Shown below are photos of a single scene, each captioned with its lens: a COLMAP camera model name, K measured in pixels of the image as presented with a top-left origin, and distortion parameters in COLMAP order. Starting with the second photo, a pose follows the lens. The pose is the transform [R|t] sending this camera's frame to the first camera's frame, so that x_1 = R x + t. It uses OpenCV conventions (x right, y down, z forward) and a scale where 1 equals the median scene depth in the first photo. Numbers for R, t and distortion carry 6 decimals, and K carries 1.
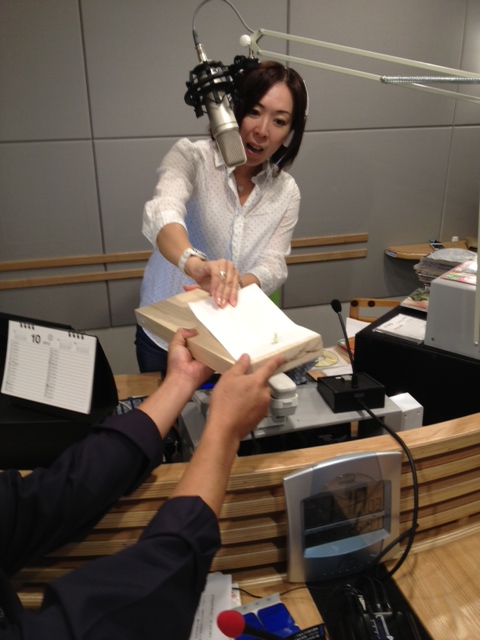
lens RADIAL K [[601.8, 0, 240.0], [0, 601.8, 320.0], [0, 0, 1]] dist [0.115489, -0.220851]
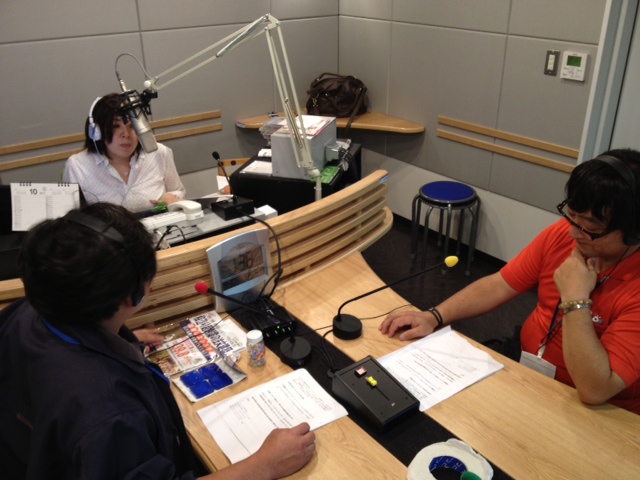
lens RADIAL K [[601.8, 0, 320.0], [0, 601.8, 240.0], [0, 0, 1]] dist [0.115489, -0.220851]
pose [[0.924376, -0.164318, 0.344280, -0.194066], [0.142866, 0.985914, 0.086968, 0.110295], [-0.353721, -0.031205, 0.934830, -0.664860]]
